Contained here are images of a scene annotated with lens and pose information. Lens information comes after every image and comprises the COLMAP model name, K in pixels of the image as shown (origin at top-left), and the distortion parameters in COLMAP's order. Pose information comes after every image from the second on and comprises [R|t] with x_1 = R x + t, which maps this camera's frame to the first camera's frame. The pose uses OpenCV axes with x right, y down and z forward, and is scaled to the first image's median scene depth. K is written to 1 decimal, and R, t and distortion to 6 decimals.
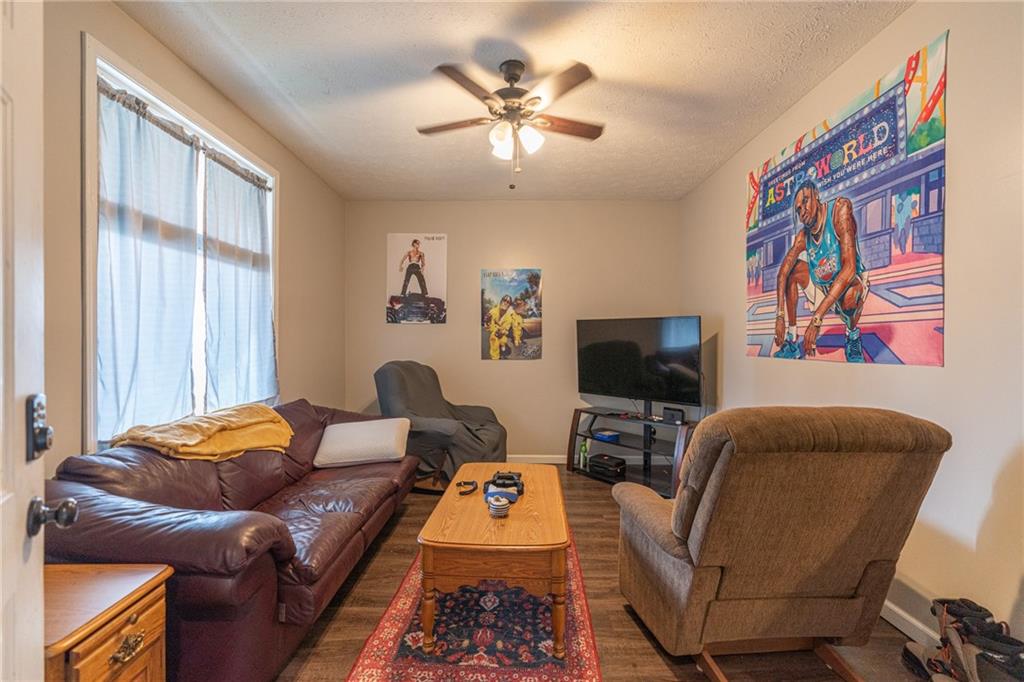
lens RADIAL K [[466.7, 0, 512.8], [0, 466.7, 344.3], [0, 0, 1]] dist [-0.001625, -0.000037]
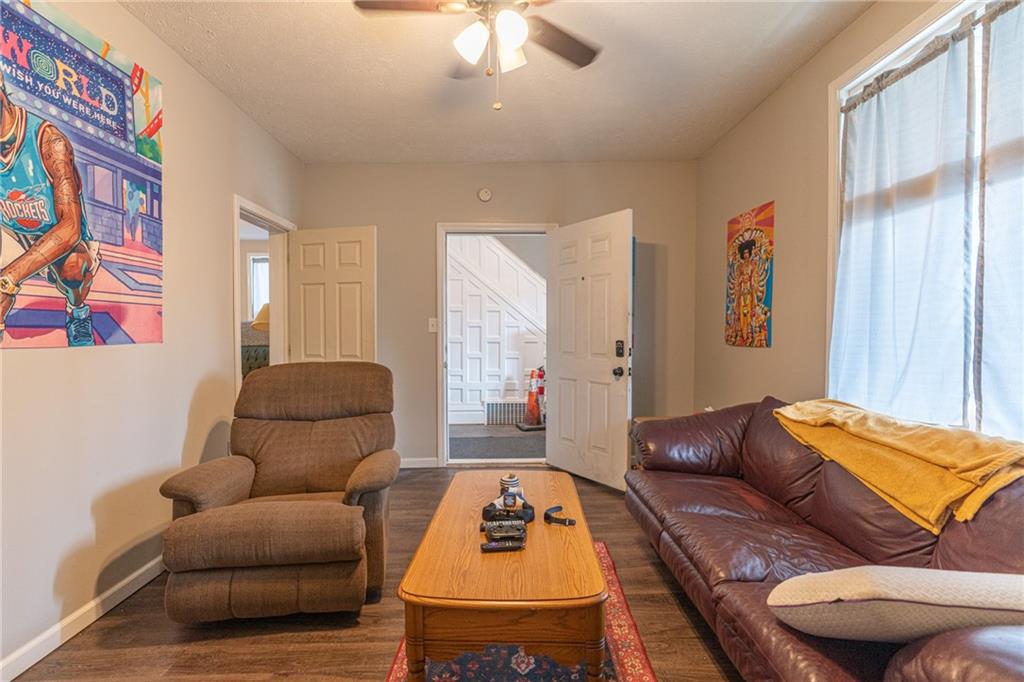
lens RADIAL K [[466.7, 0, 511.7], [0, 466.7, 338.7], [0, 0, 1]] dist [-0.001625, -0.000037]
pose [[-0.999699, -0.001367, -0.024486, -0.006390], [-0.001823, 0.999825, 0.018599, 0.009391], [0.024456, 0.018638, -0.999527, 1.916067]]
